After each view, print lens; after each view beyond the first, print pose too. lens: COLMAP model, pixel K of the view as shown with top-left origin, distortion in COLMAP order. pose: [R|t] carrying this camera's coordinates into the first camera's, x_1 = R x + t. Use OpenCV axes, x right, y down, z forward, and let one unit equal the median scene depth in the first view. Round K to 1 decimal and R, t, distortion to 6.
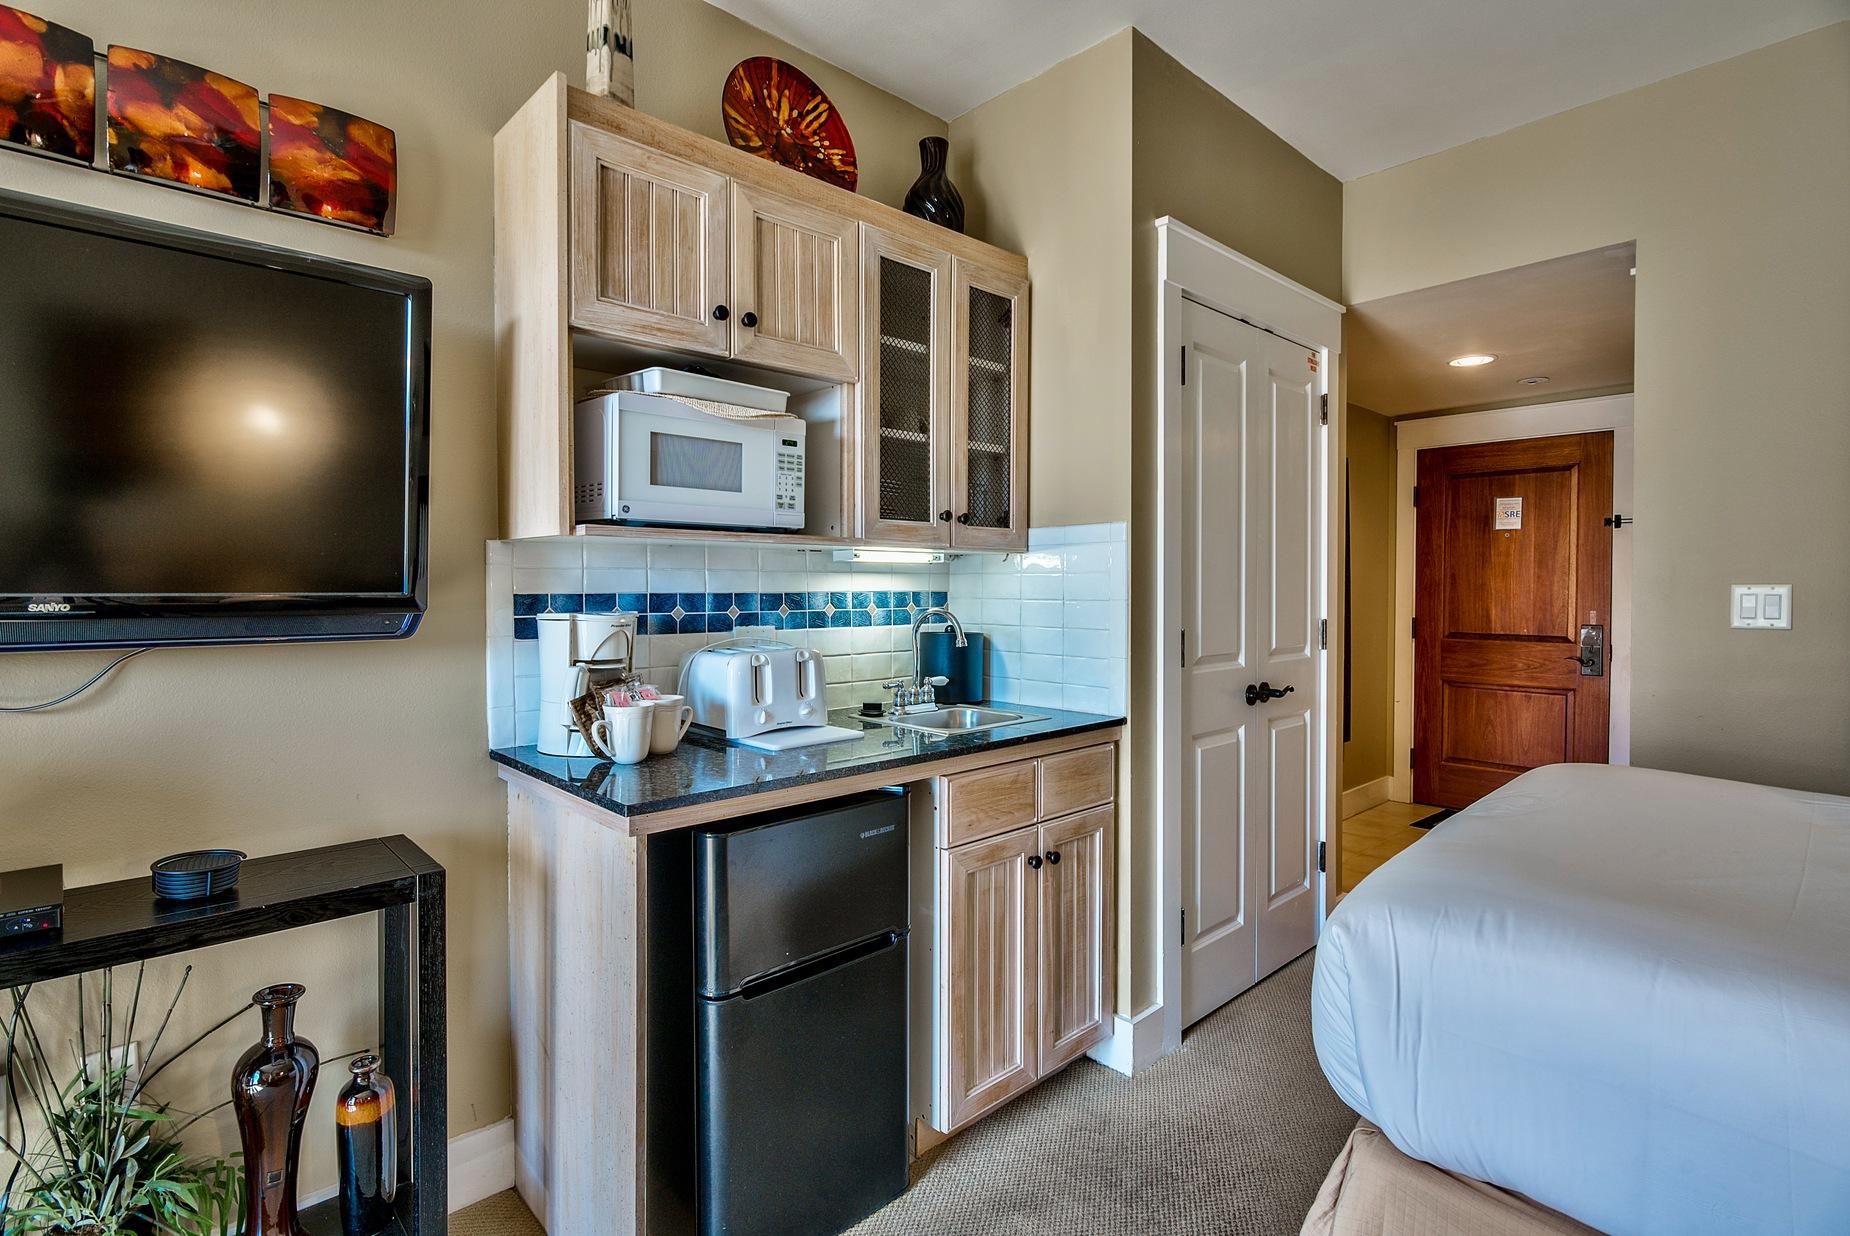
lens RADIAL K [[897.3, 0, 908.6], [0, 897.3, 591.4], [0, 0, 1]] dist [-0.001795, 0.000390]
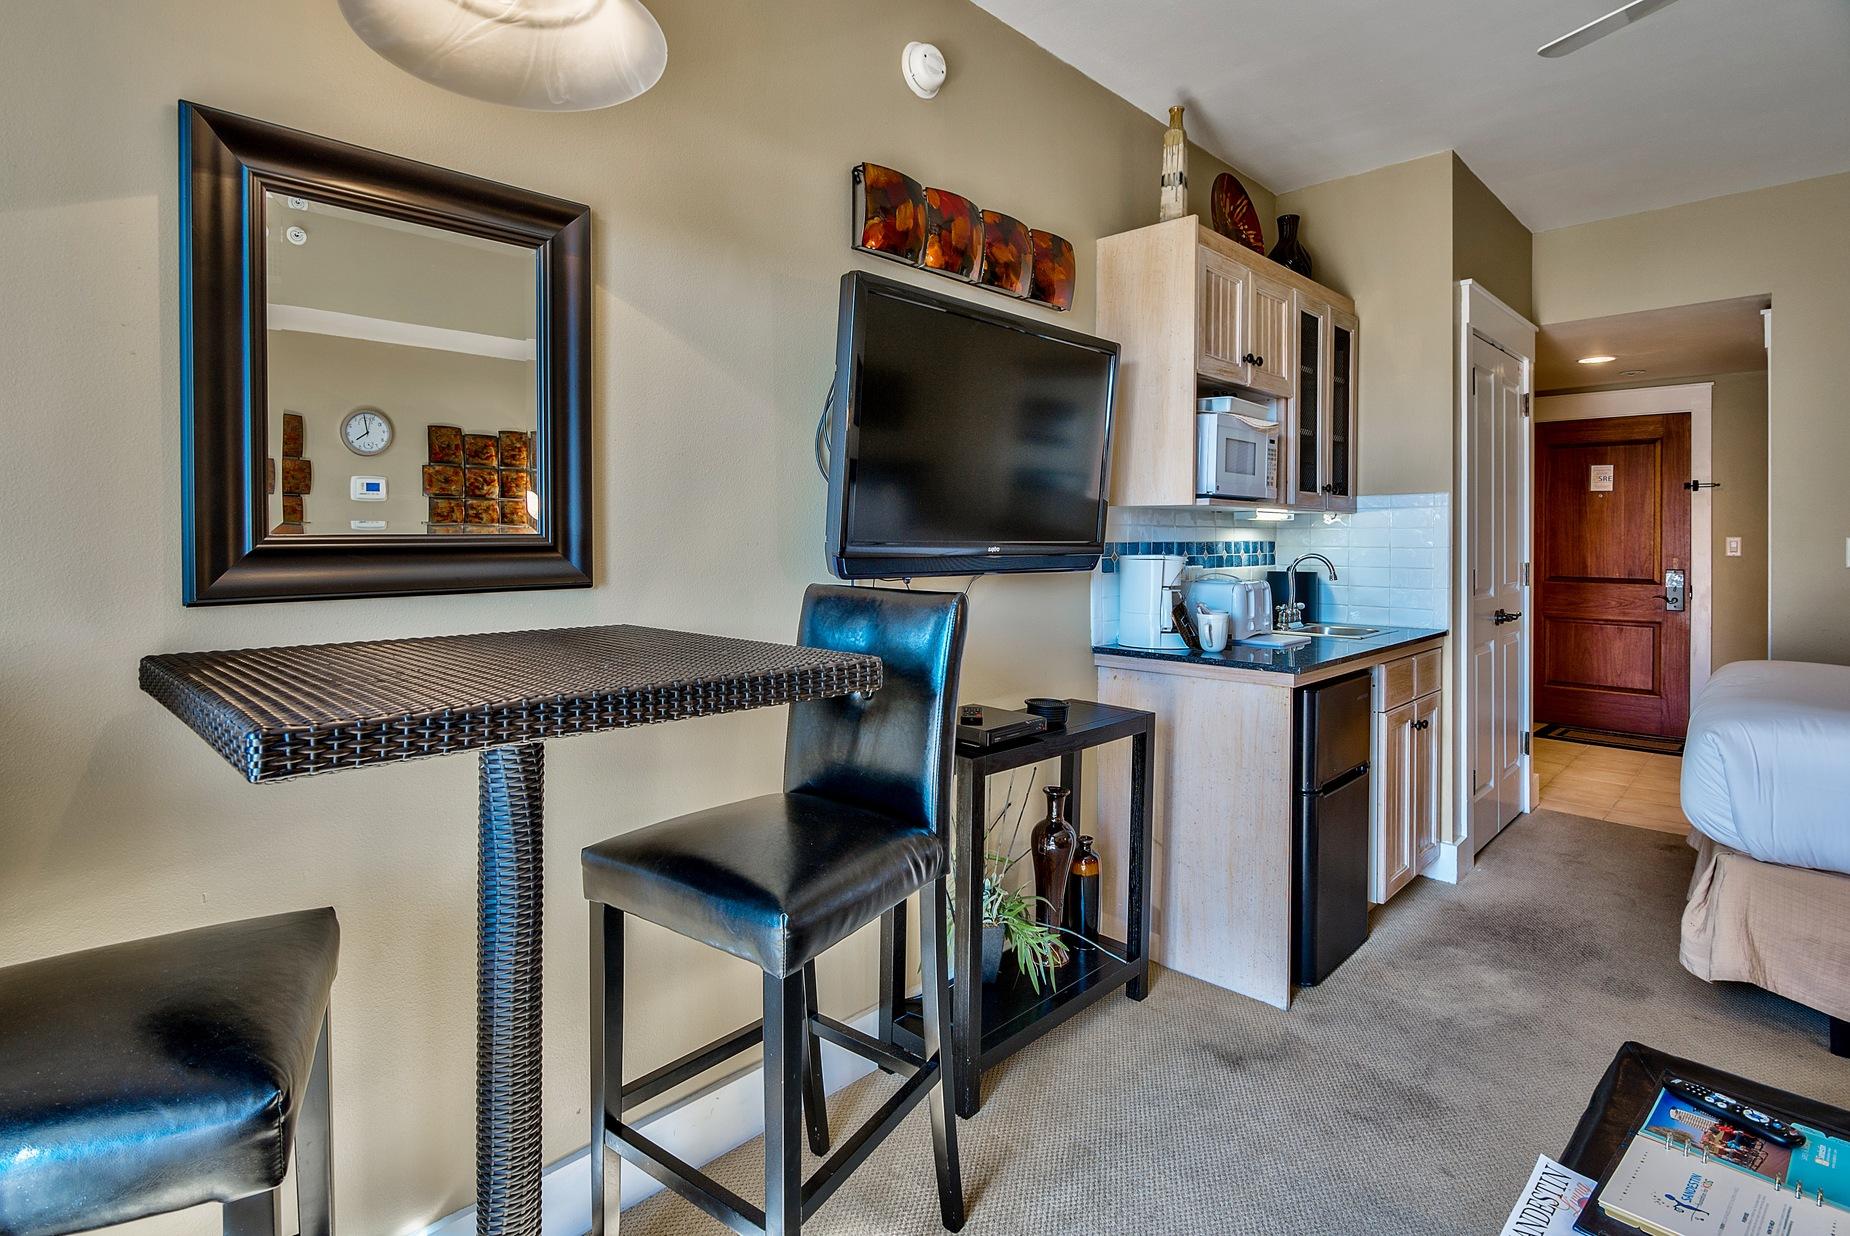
lens RADIAL K [[911.8, 0, 927.0], [0, 911.8, 526.0], [0, 0, 1]] dist [0.001685, -0.000225]
pose [[0.998839, 0.002482, 0.048115, -0.605232], [-0.001650, 0.999848, -0.017333, 0.001769], [-0.048151, 0.017233, 0.998691, -0.377498]]
